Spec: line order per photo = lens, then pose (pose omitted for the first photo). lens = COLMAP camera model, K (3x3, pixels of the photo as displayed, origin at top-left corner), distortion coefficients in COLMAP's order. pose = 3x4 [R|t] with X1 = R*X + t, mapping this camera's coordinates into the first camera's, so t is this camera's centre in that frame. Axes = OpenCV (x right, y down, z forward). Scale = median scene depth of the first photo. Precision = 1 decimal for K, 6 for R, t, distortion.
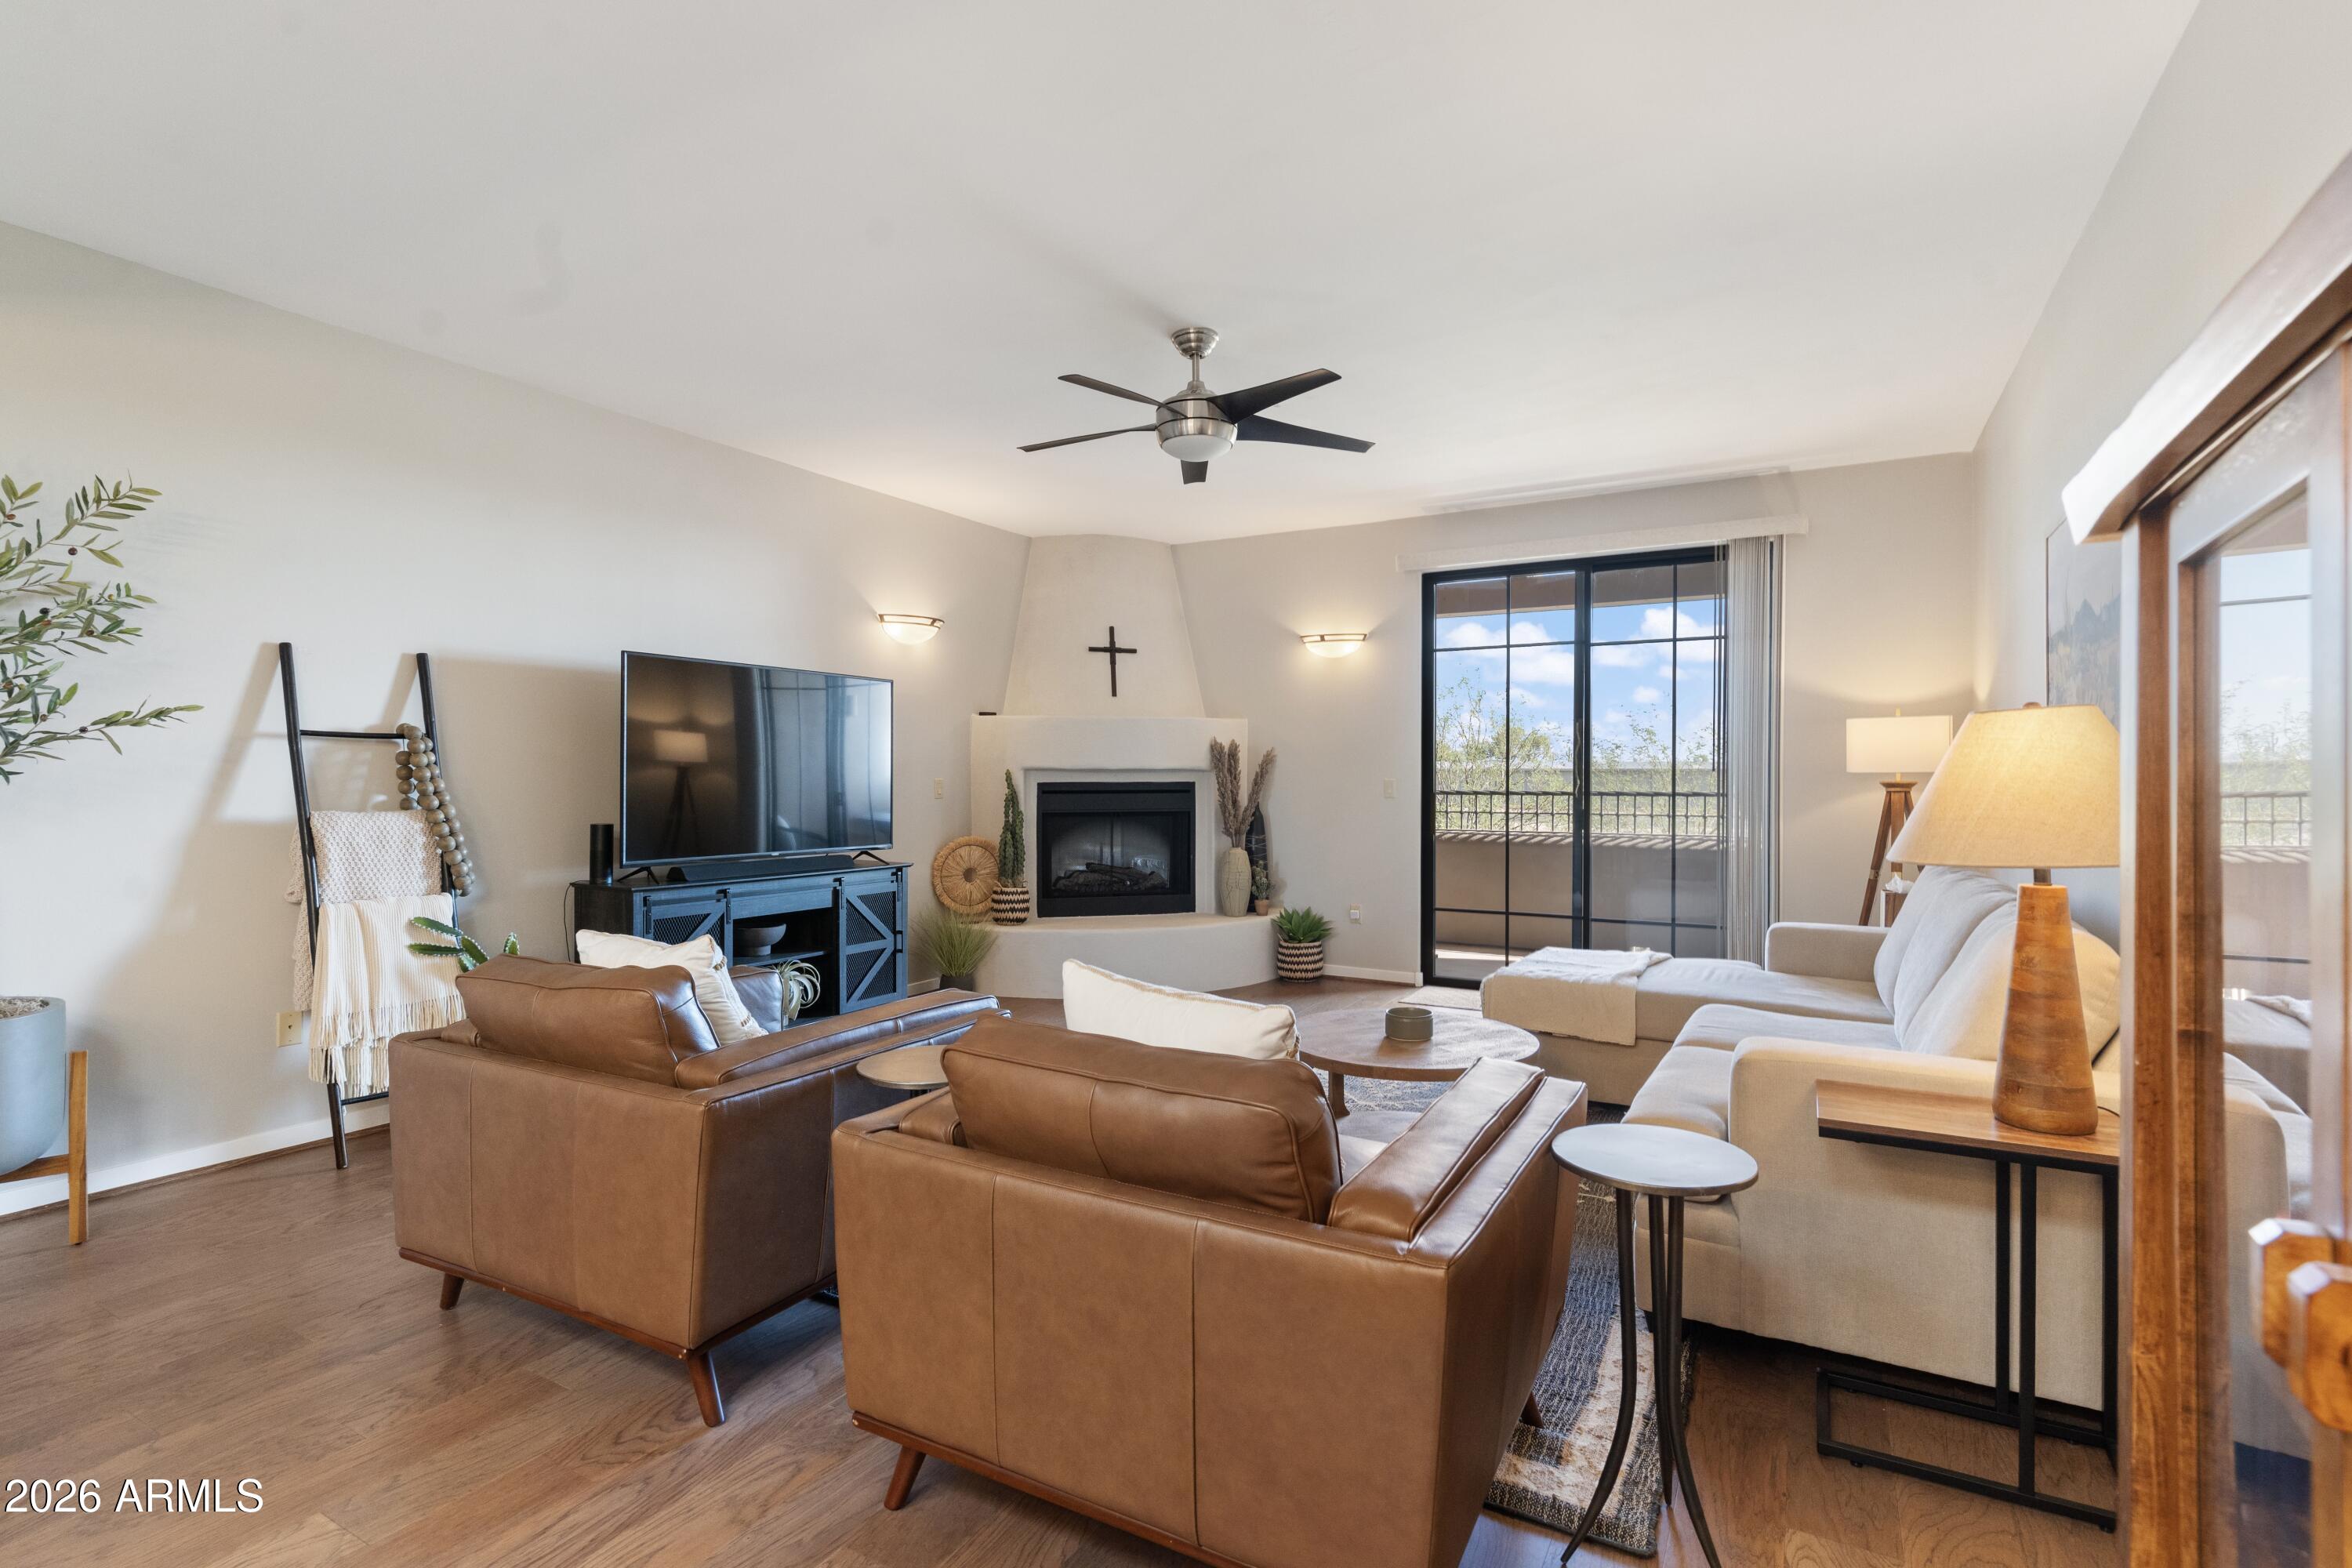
lens RADIAL K [[1120.7, 0, 1185.8], [0, 1120.7, 769.5], [0, 0, 1]] dist [0.002022, 0.000010]
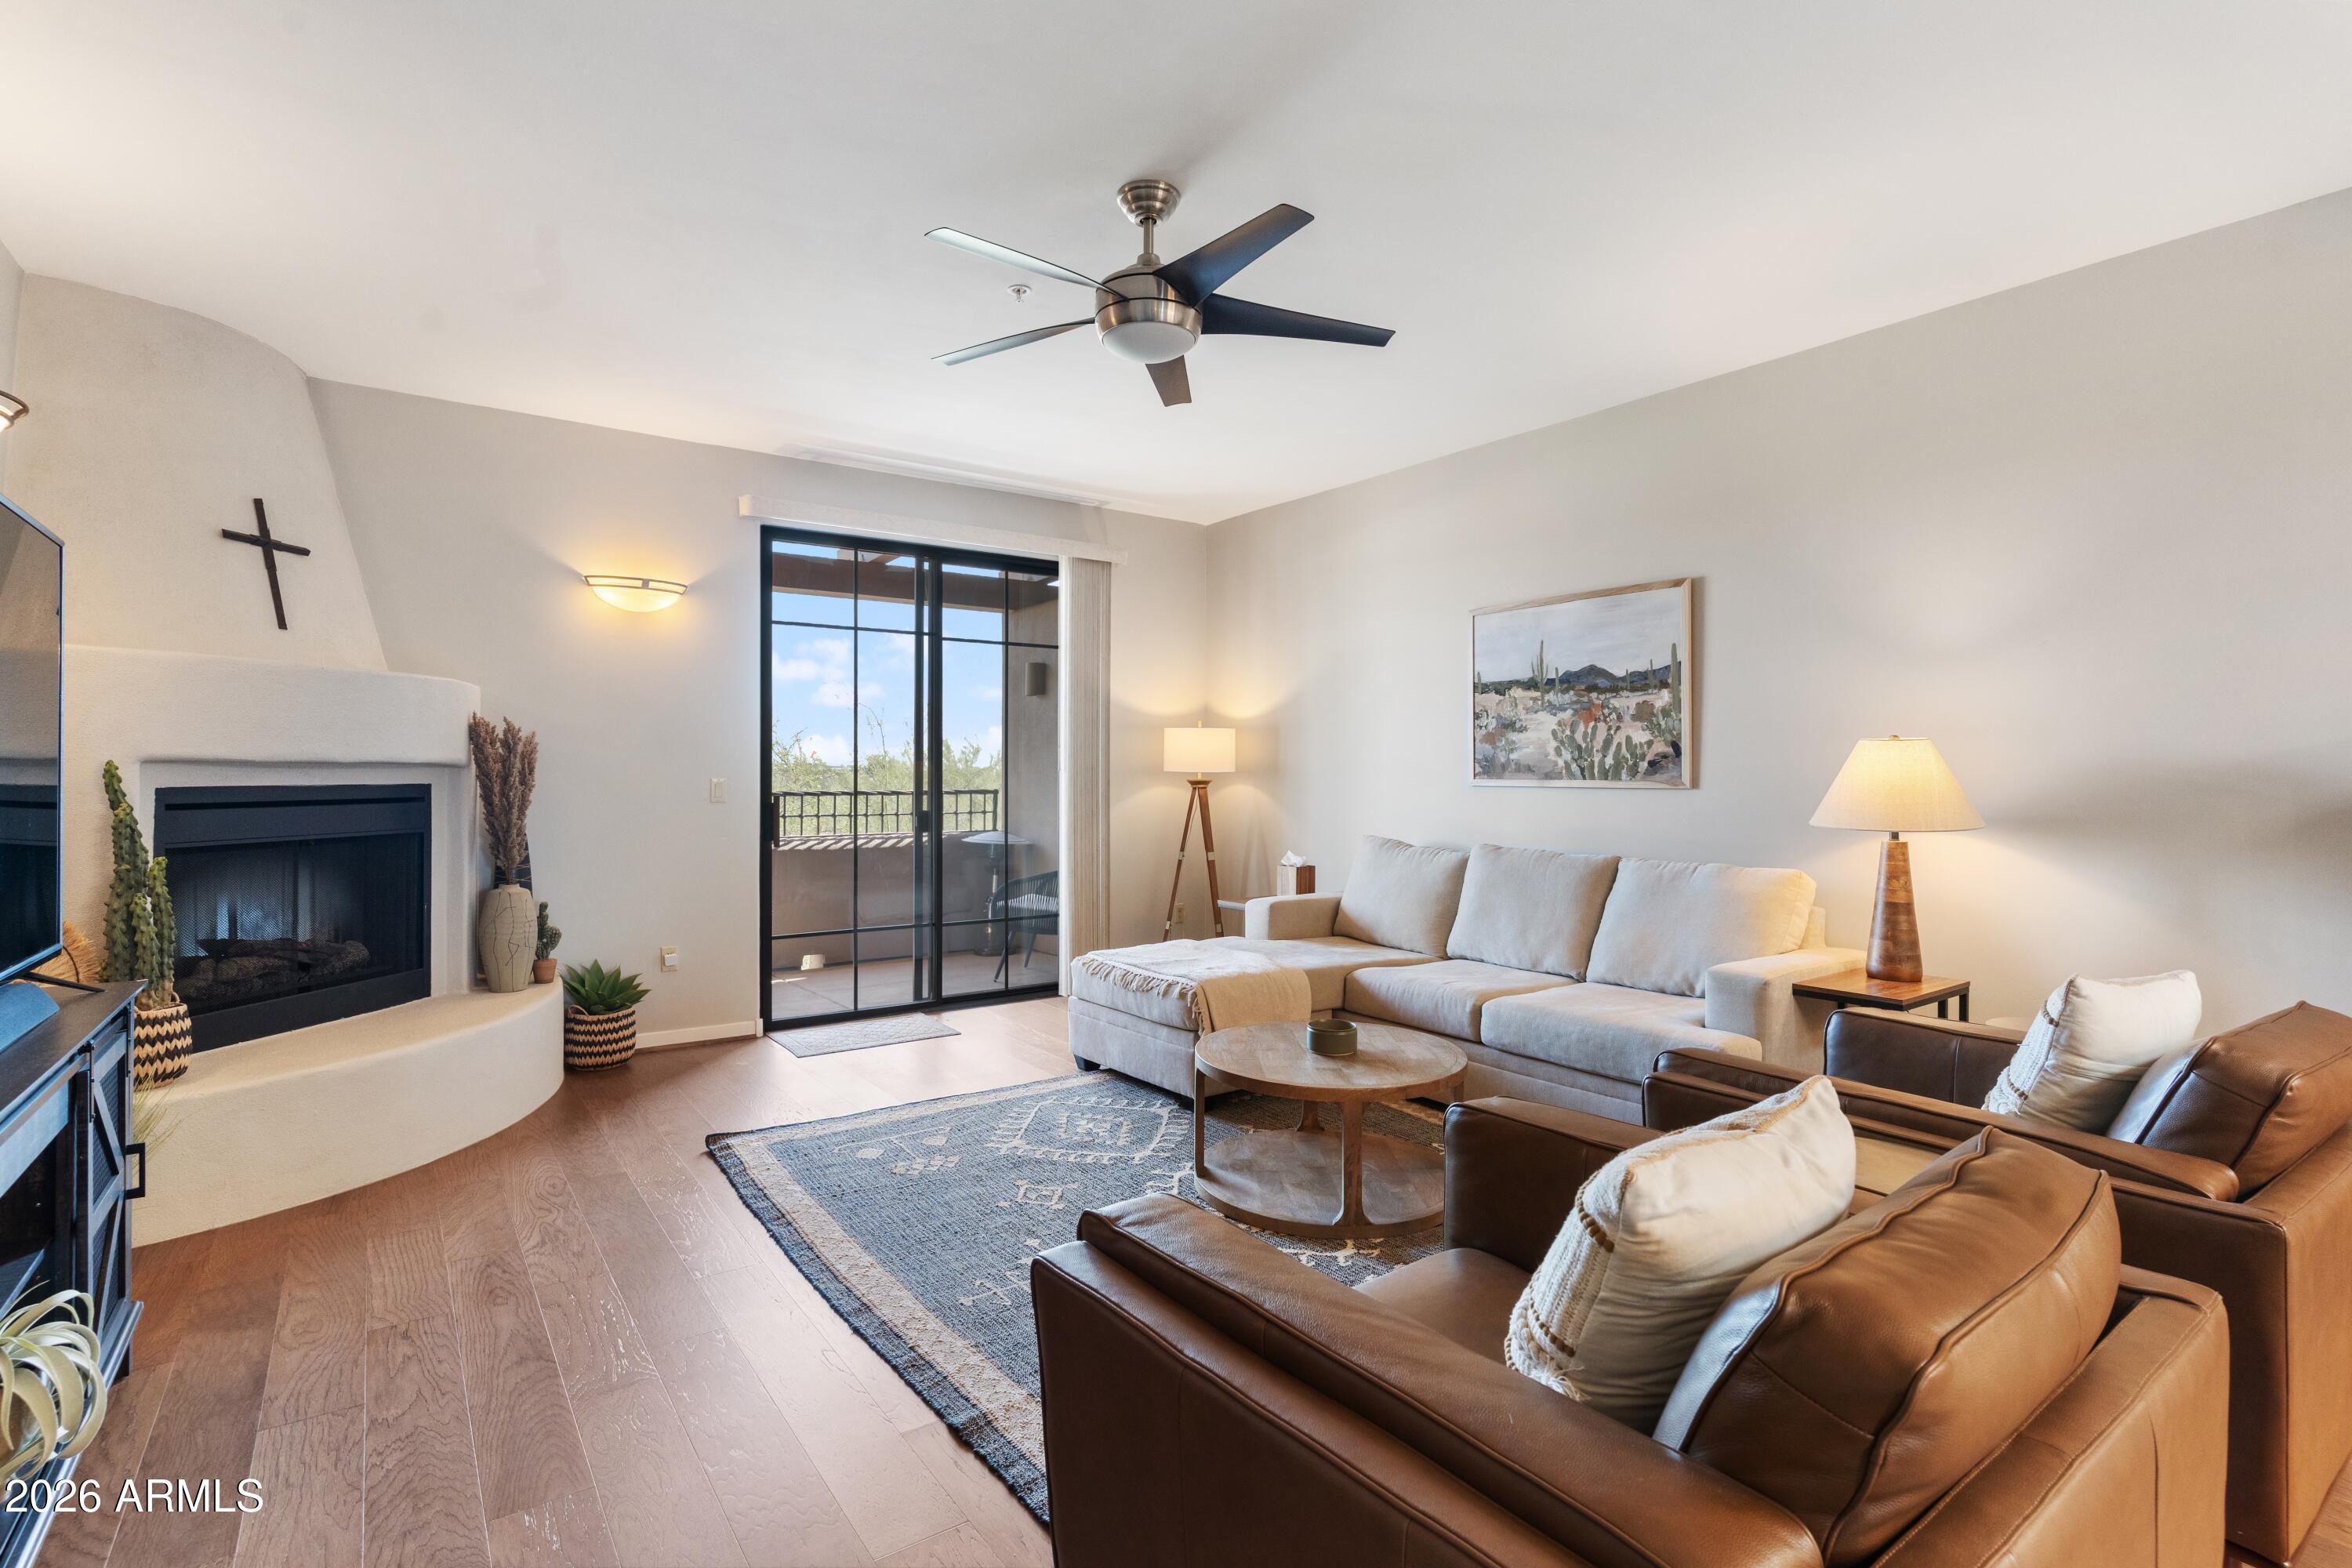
lens RADIAL K [[1120.7, 0, 1185.8], [0, 1120.7, 769.5], [0, 0, 1]] dist [0.002022, 0.000010]
pose [[0.419374, 0.005013, 0.907800, -0.385854], [-0.008097, 0.999966, -0.001782, 0.000812], [-0.907778, -0.006604, 0.419400, 0.376699]]
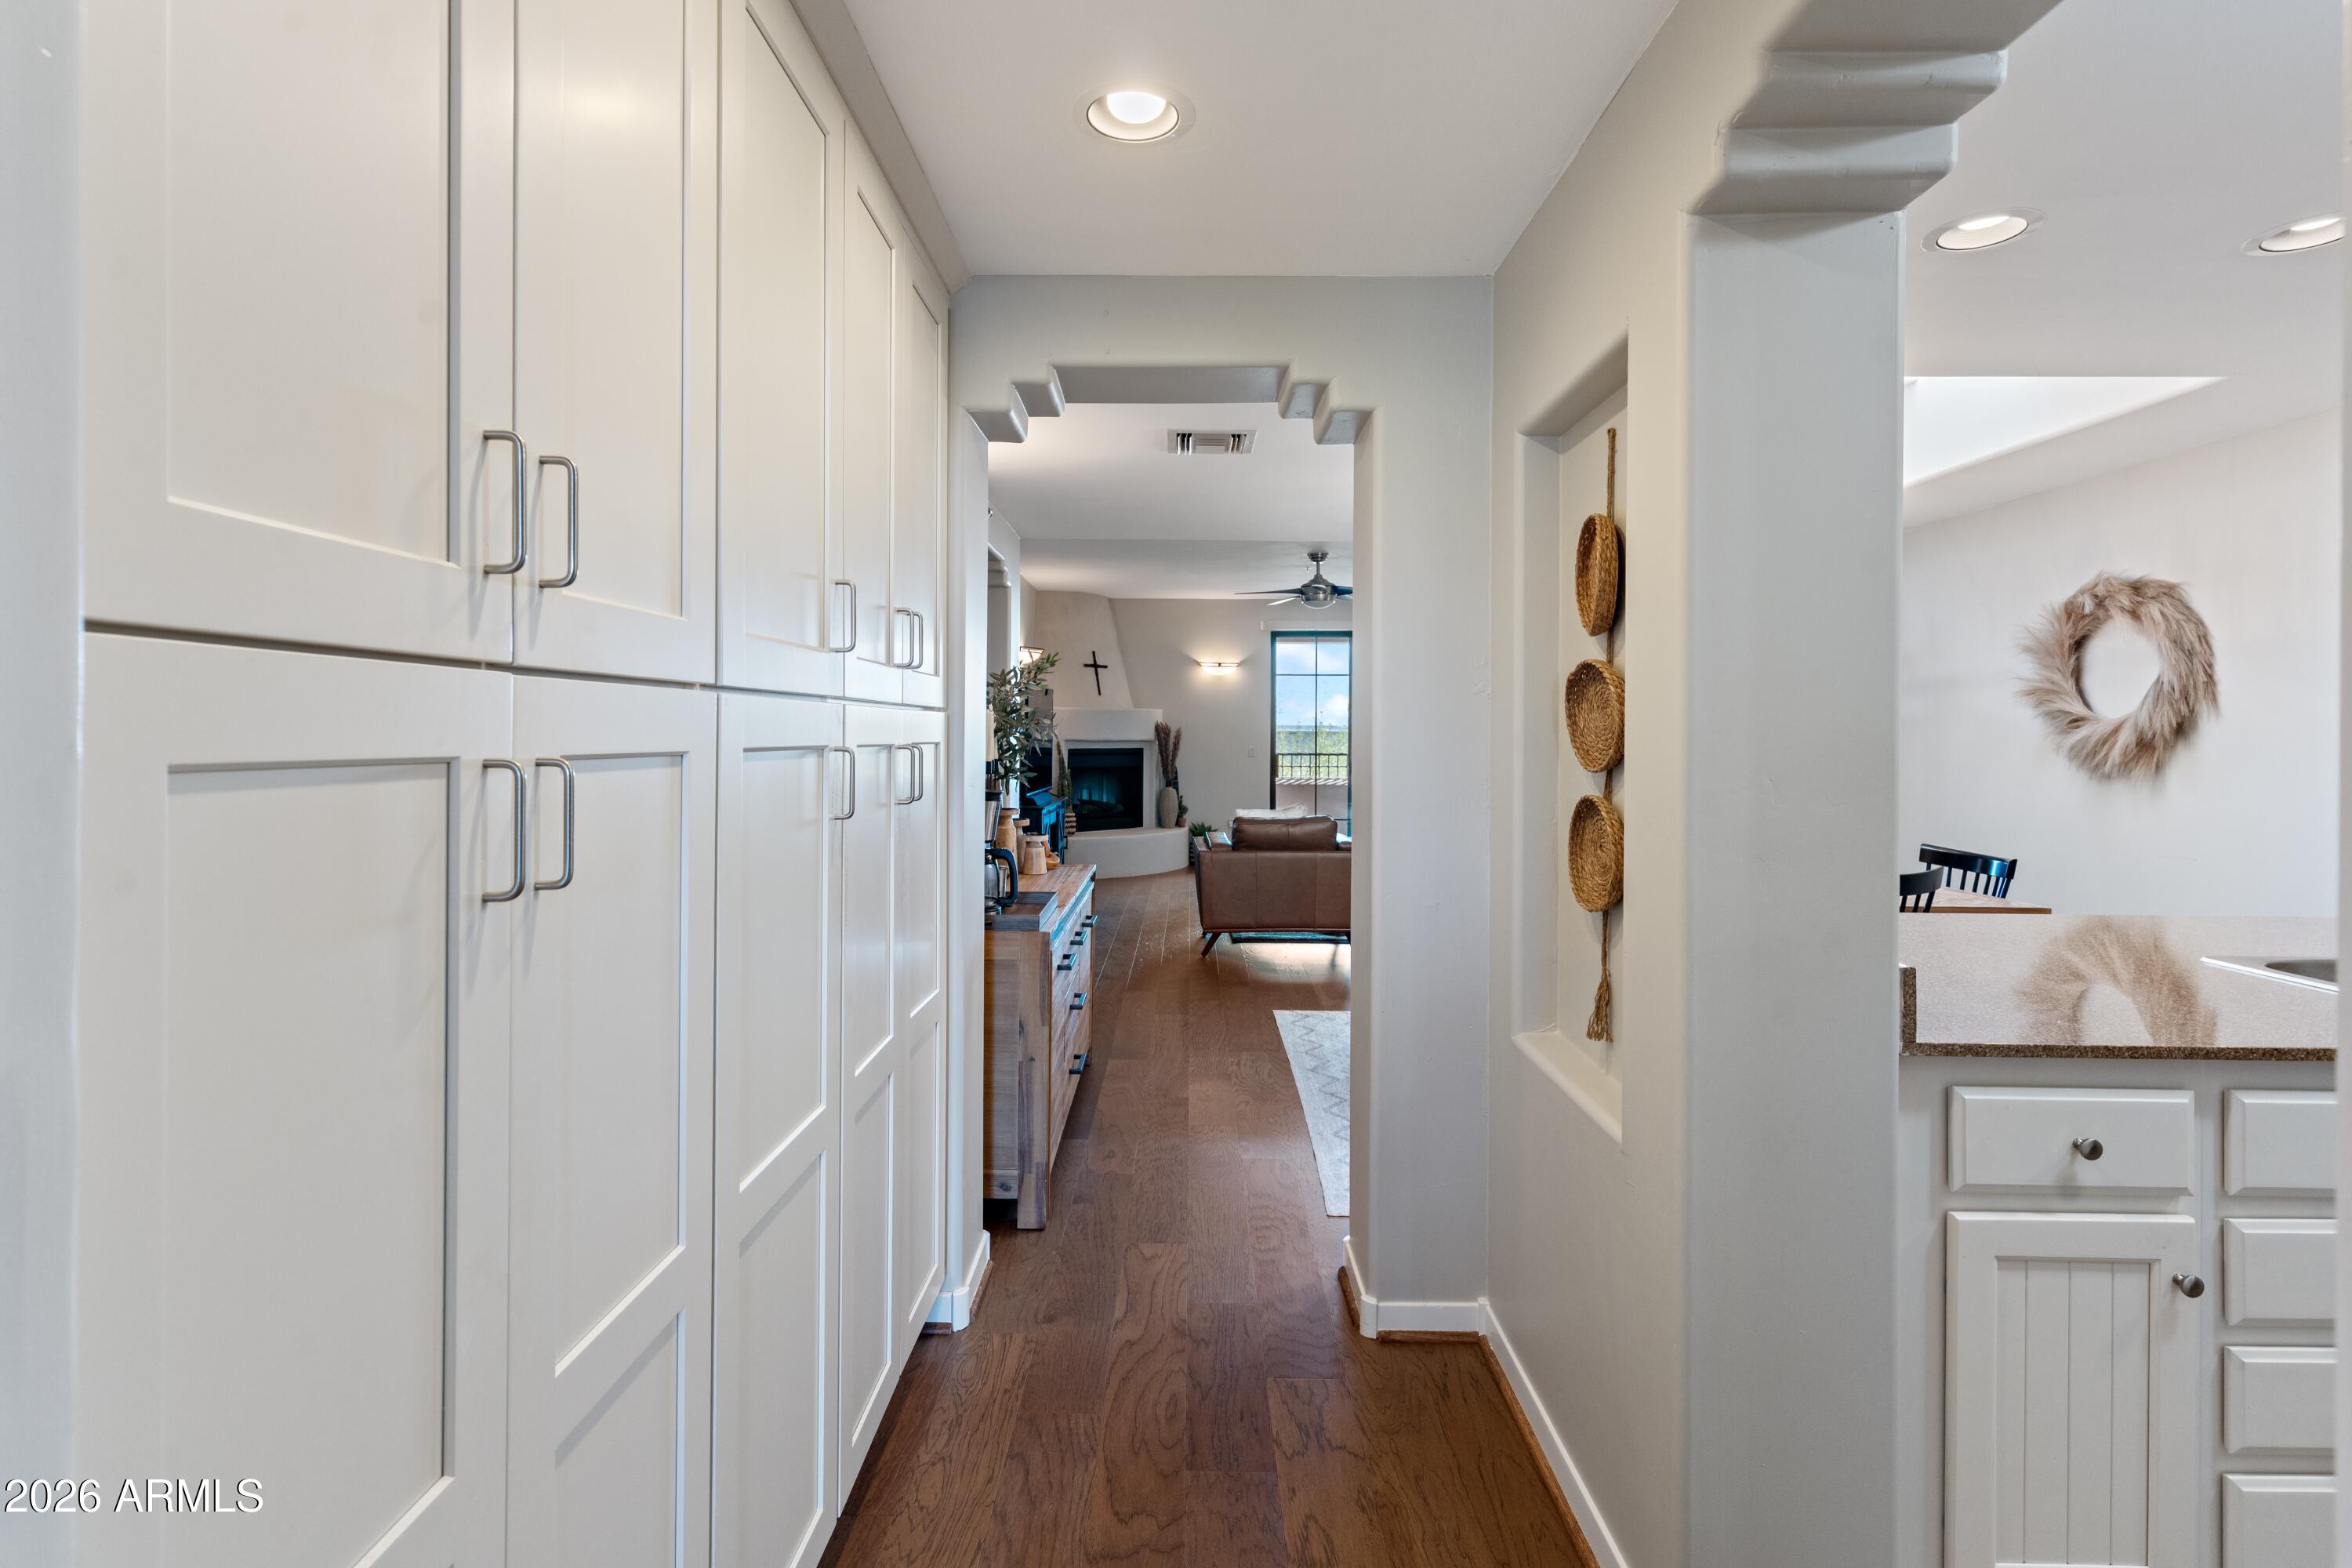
lens RADIAL K [[1126.9, 0, 1170.1], [0, 1126.9, 744.8], [0, 0, 1]] dist [0.000866, -0.000081]
pose [[0.882207, 0.001385, 0.470859, -0.758226], [-0.011286, 0.999771, 0.018205, -0.025186], [-0.470726, -0.021375, 0.882020, -0.496629]]
